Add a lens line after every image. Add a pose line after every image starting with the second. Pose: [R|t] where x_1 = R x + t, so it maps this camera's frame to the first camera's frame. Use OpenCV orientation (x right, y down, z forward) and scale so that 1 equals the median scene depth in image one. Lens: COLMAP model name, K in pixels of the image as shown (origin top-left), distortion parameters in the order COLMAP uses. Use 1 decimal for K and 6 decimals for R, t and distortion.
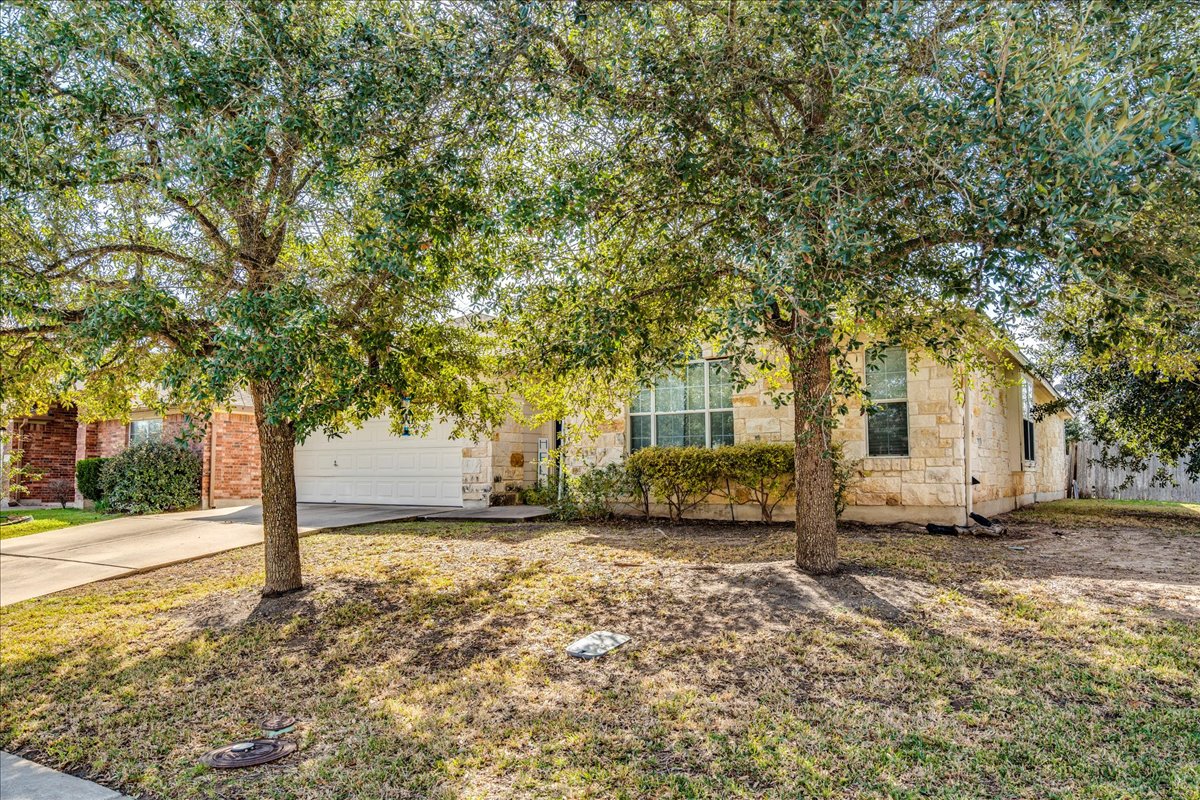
lens RADIAL K [[823.8, 0, 602.5], [0, 823.8, 404.4], [0, 0, 1]] dist [0.007683, -0.005052]
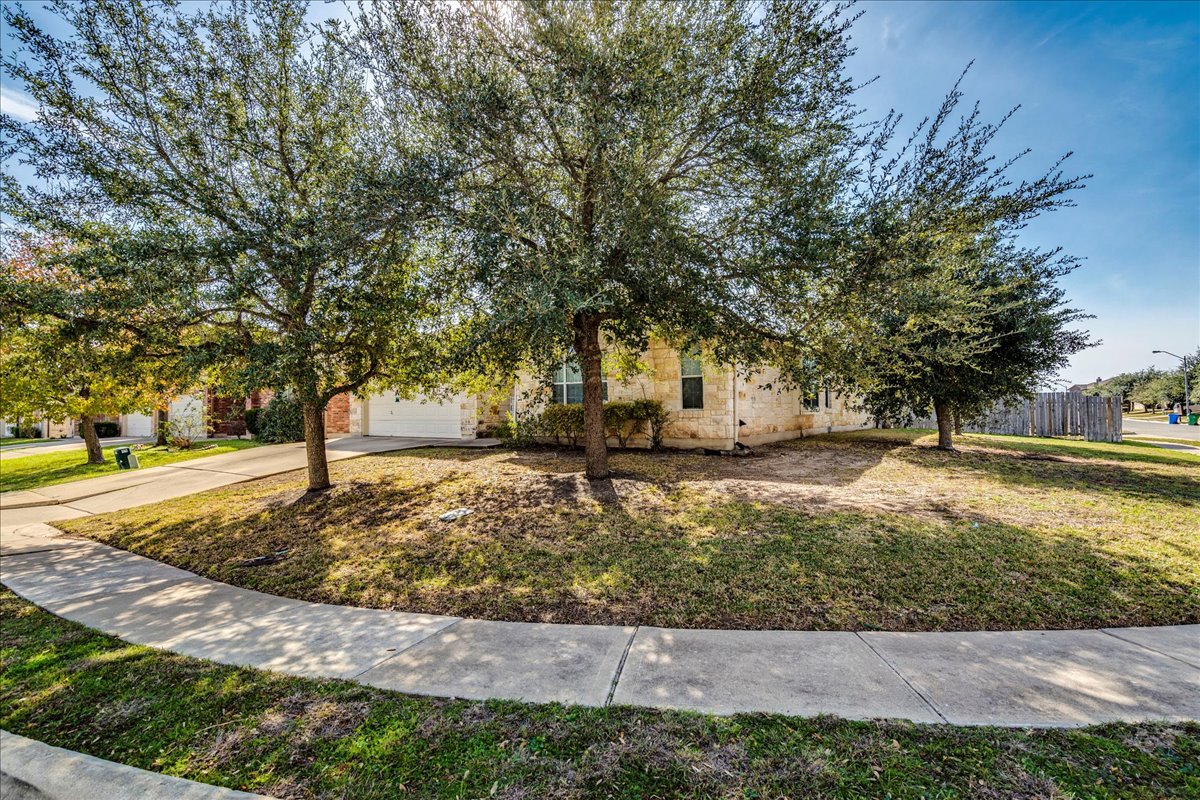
lens RADIAL K [[562.3, 0, 597.5], [0, 562.3, 397.0], [0, 0, 1]] dist [-0.004497, 0.001229]
pose [[0.999401, -0.008946, -0.033434, 0.316524], [0.010959, 0.998107, 0.060512, -0.057033], [0.032830, -0.060842, 0.997607, -0.265658]]
